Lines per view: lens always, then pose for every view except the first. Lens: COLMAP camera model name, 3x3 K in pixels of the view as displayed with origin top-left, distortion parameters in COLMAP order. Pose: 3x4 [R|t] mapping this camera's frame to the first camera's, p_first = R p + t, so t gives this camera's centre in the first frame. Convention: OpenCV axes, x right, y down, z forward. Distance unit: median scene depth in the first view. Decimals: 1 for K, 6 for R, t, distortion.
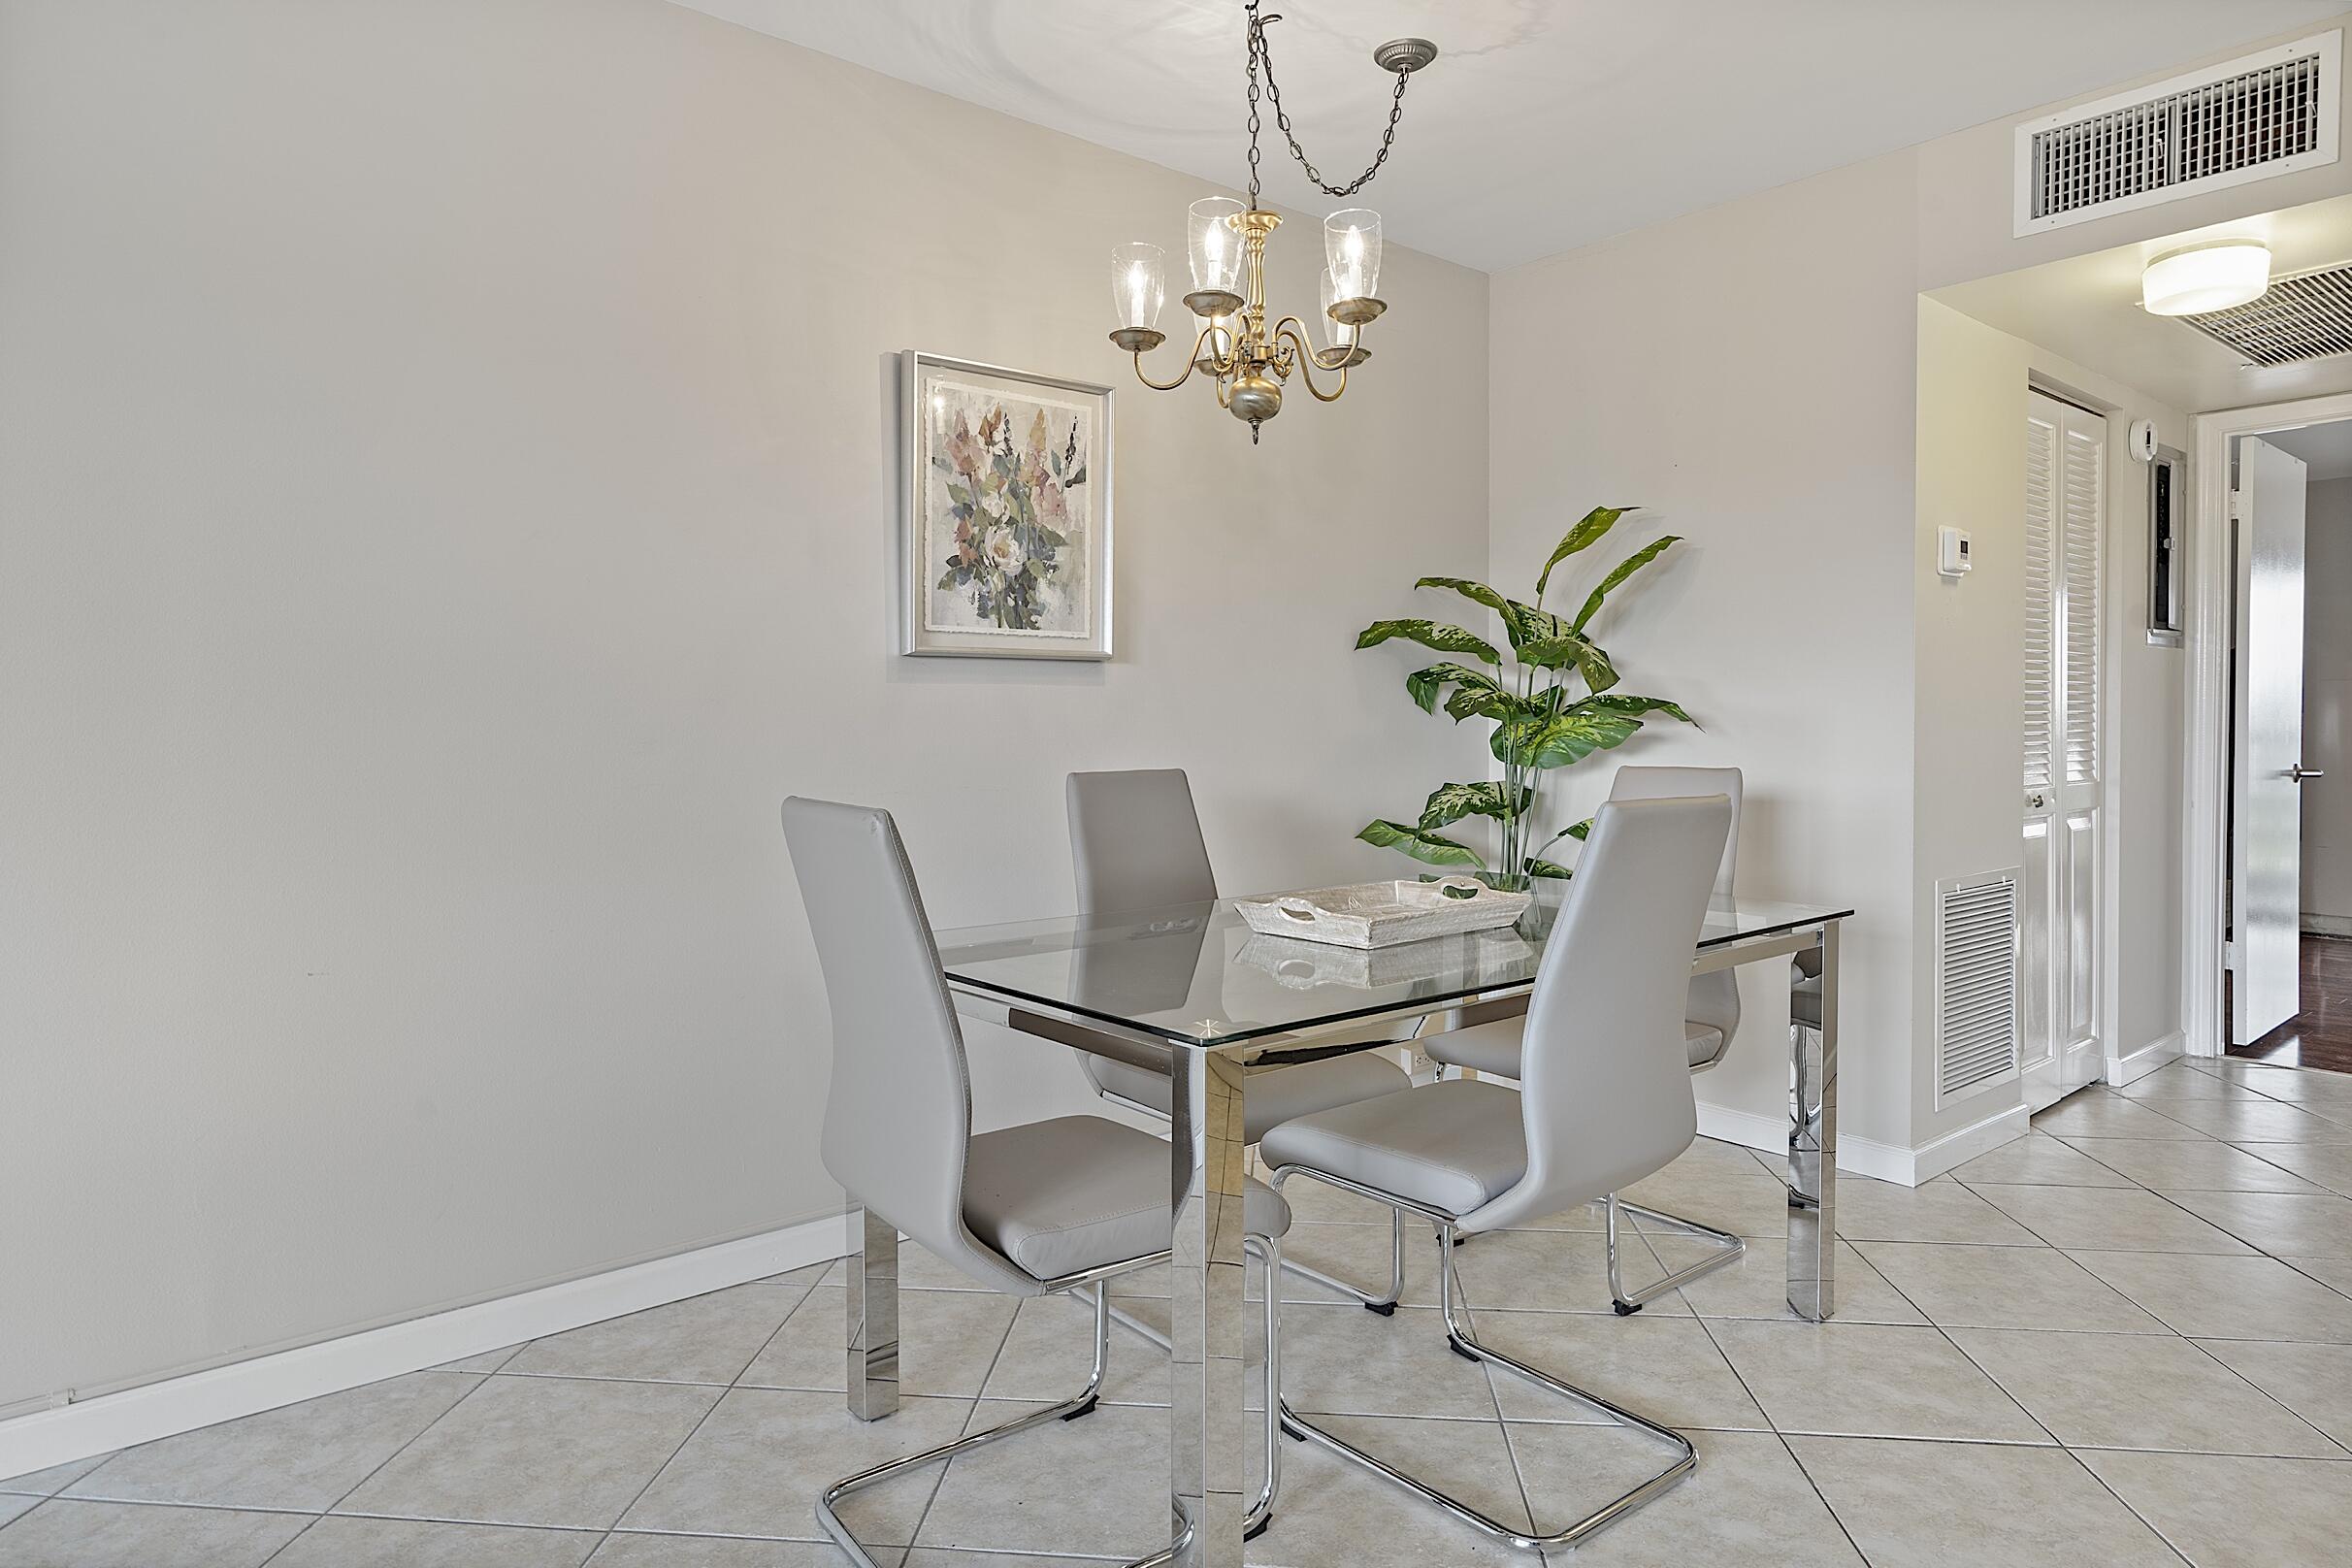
lens RADIAL K [[1399.5, 0, 1173.6], [0, 1399.5, 746.2], [0, 0, 1]] dist [-0.000347, 0.000849]
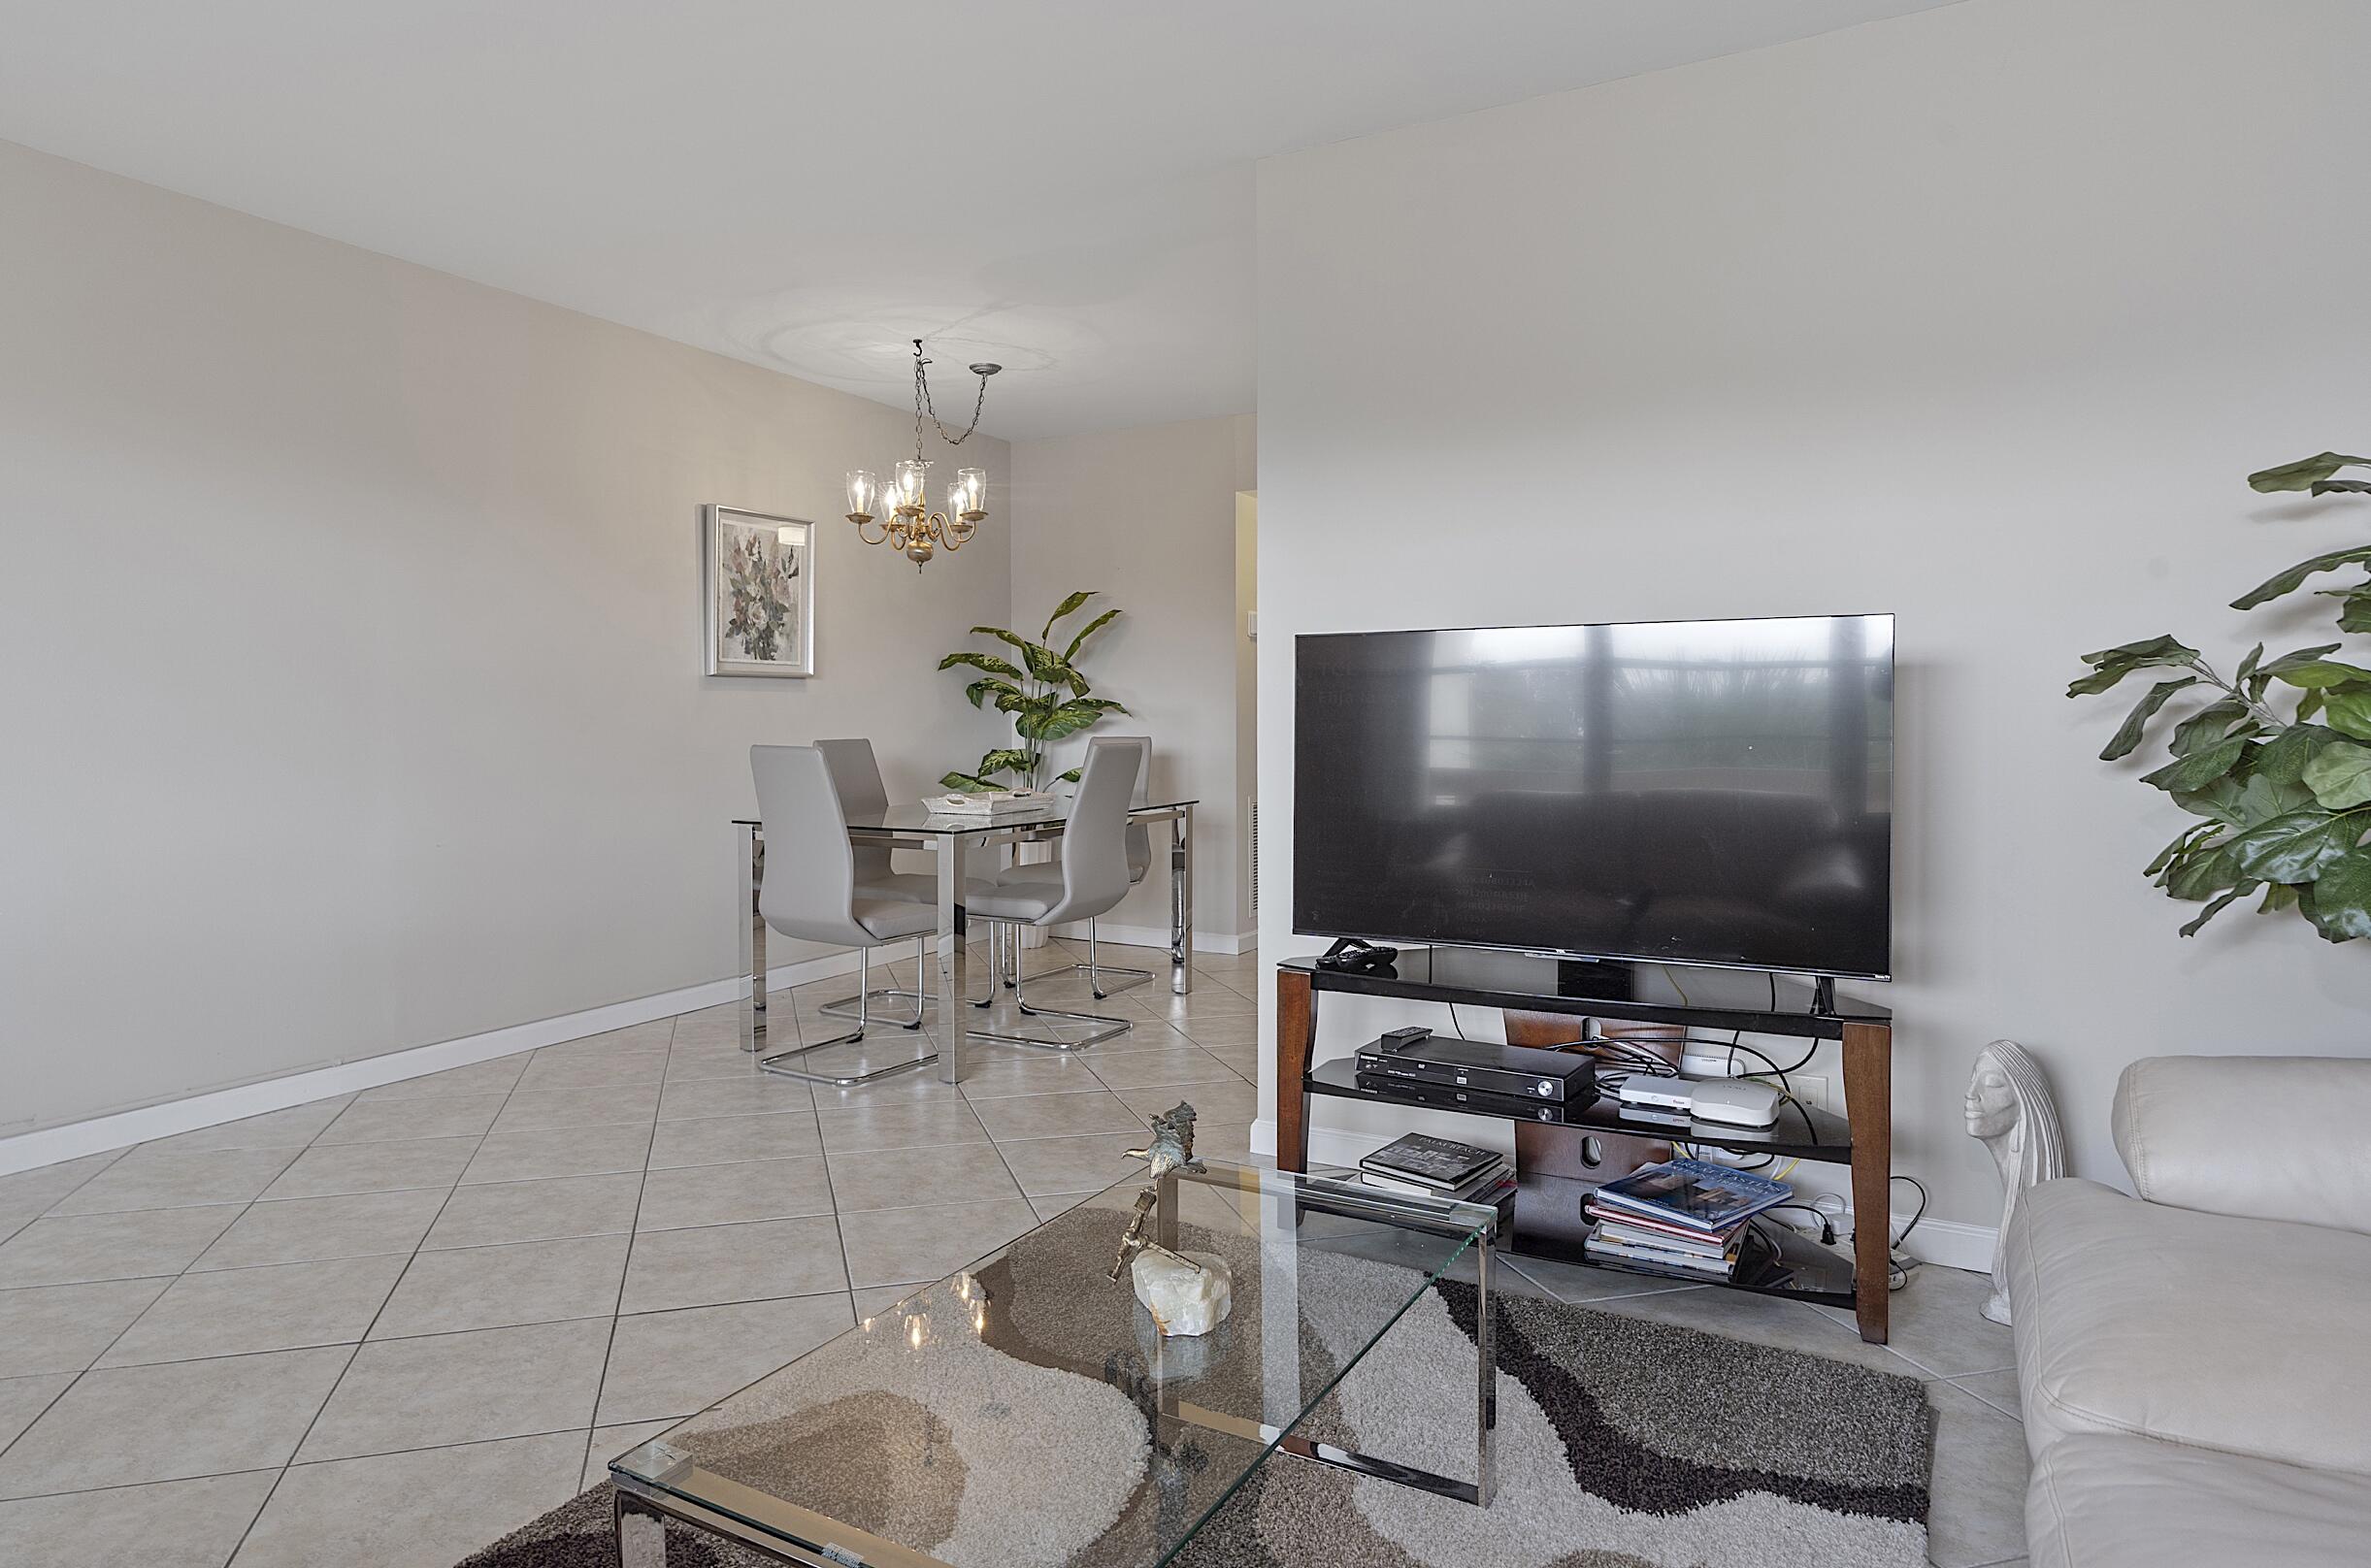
lens RADIAL K [[1399.5, 0, 1174.4], [0, 1399.5, 725.0], [0, 0, 1]] dist [-0.001242, -0.001031]
pose [[0.926637, -0.002680, 0.375948, -0.293452], [0.006880, 0.999928, -0.009828, 0.017953], [-0.375895, 0.011693, 0.926589, -0.807654]]
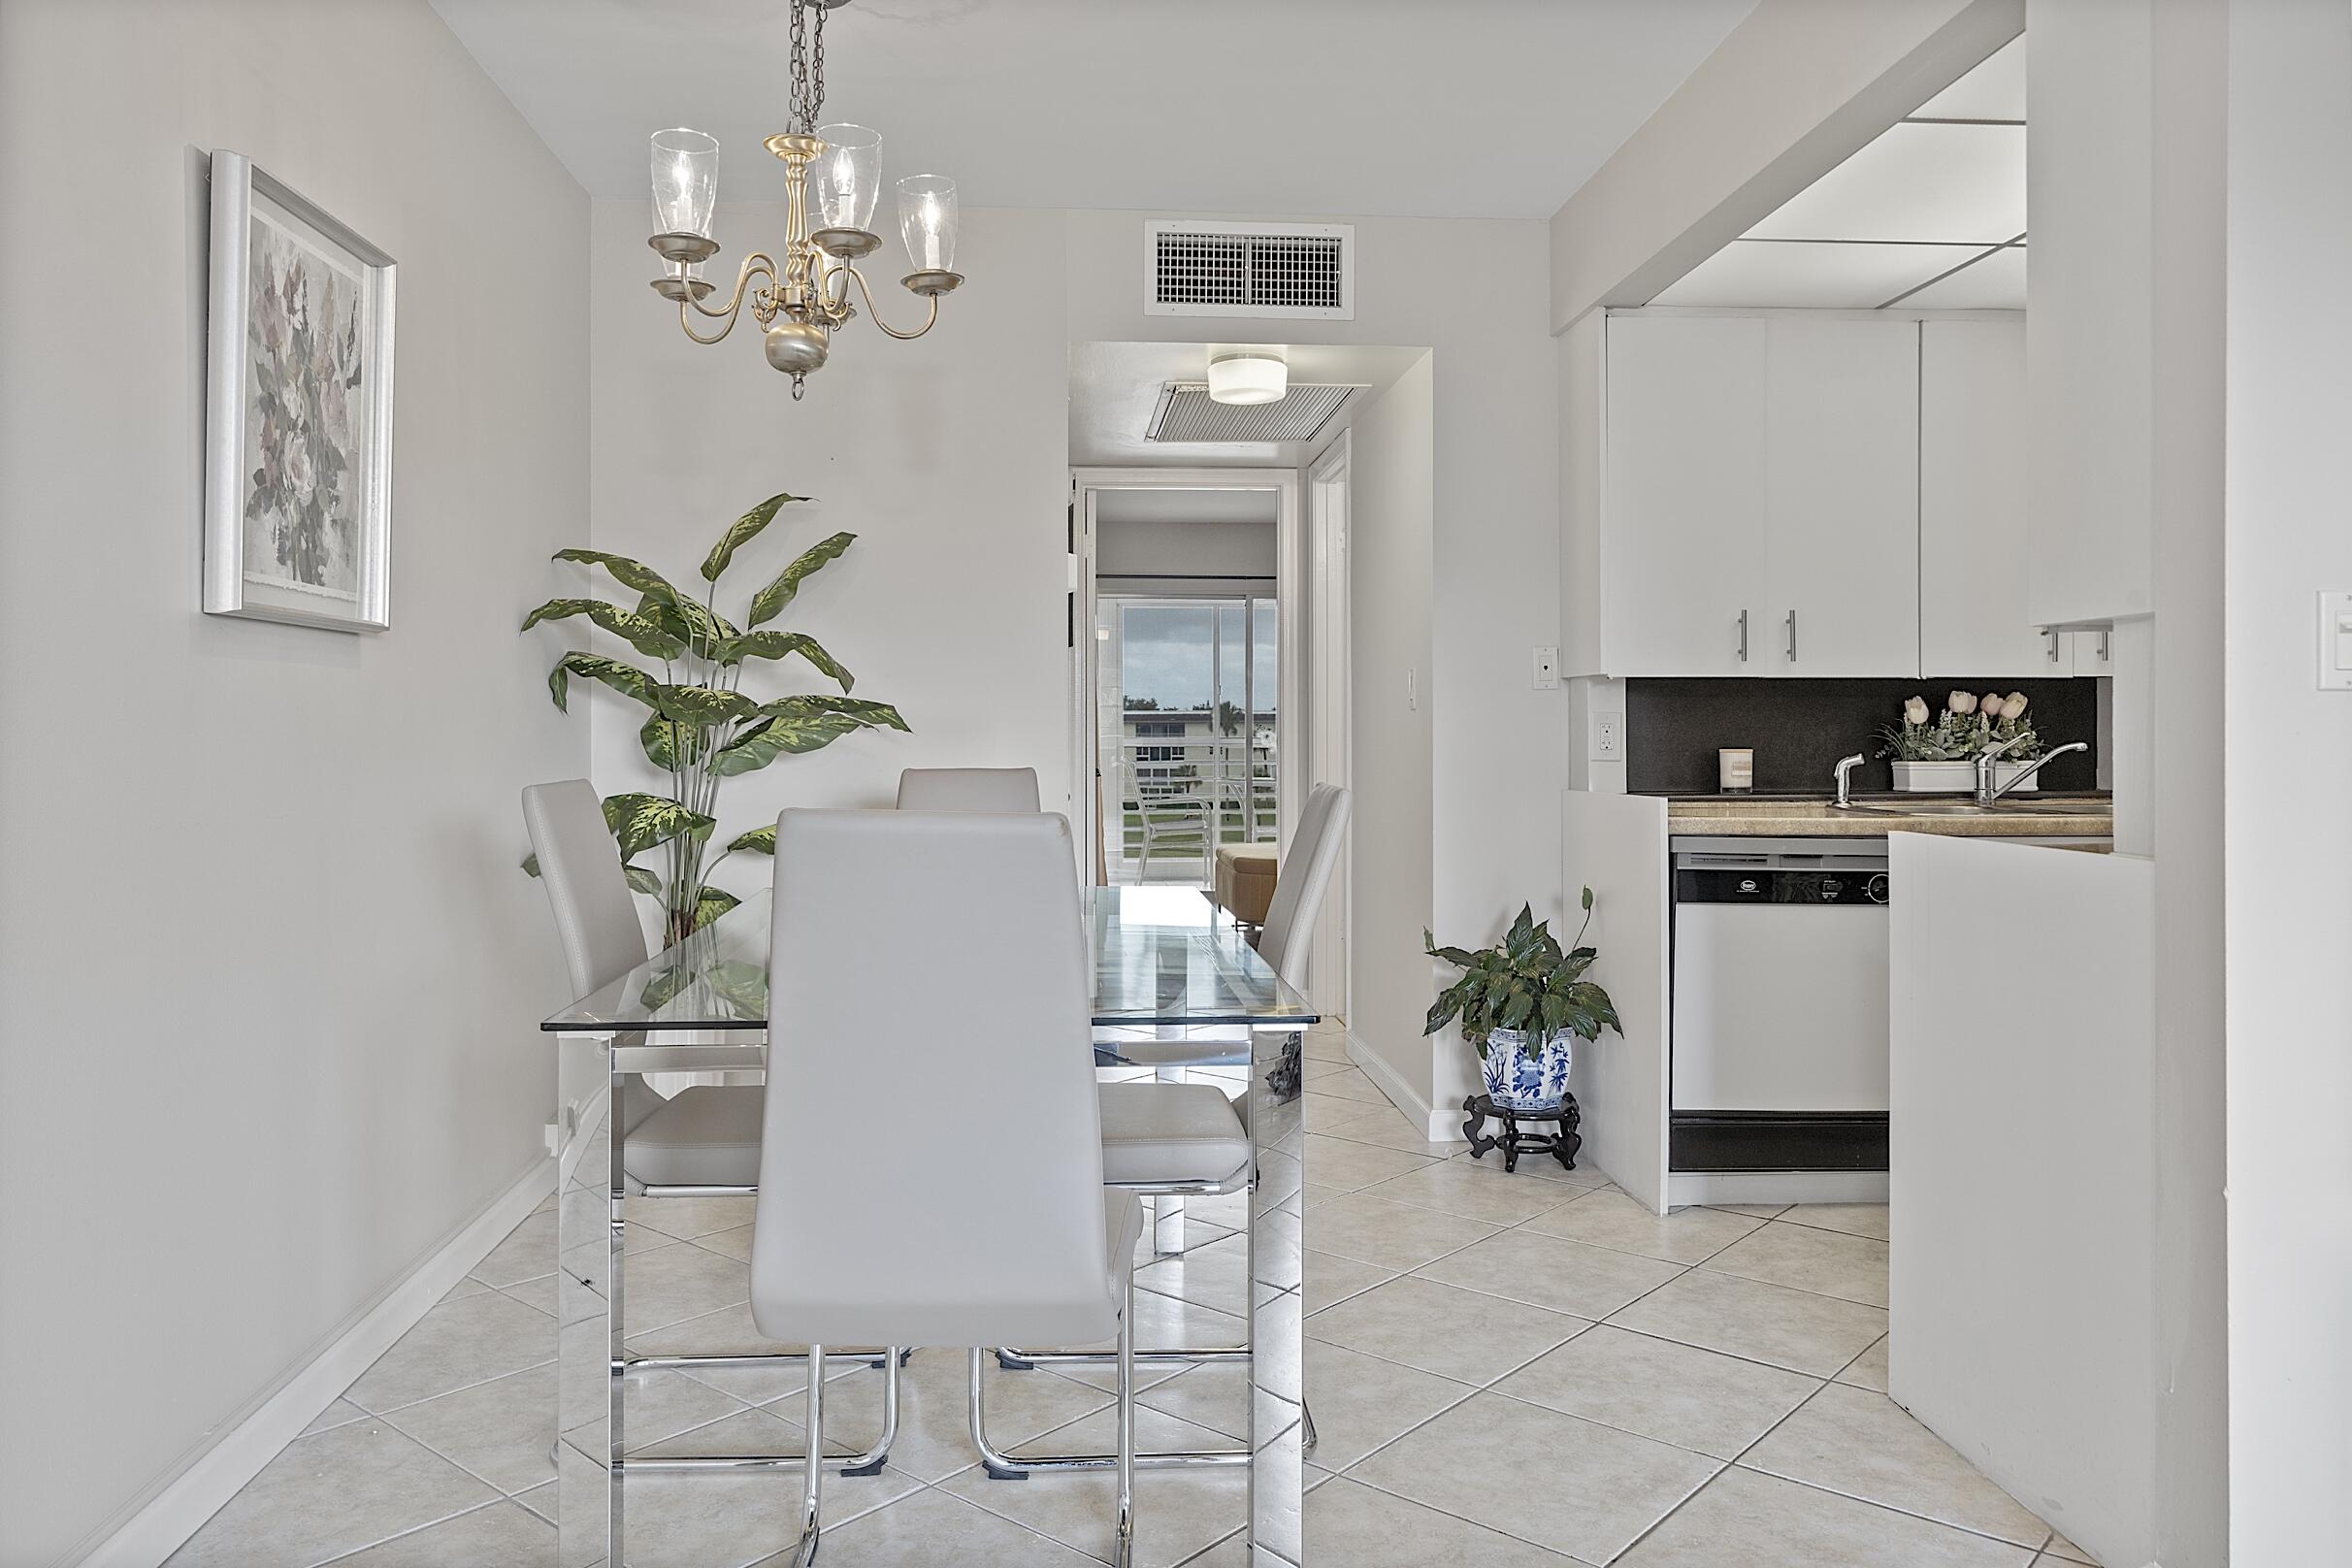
lens RADIAL K [[1663.7, 0, 1172.8], [0, 1663.7, 717.0], [0, 0, 1]] dist [0.005712, 0.000144]
pose [[0.582676, 0.009649, 0.812647, -0.529660], [0.011629, 0.999728, -0.020208, 0.003874], [-0.812621, 0.021225, 0.582405, 0.174595]]
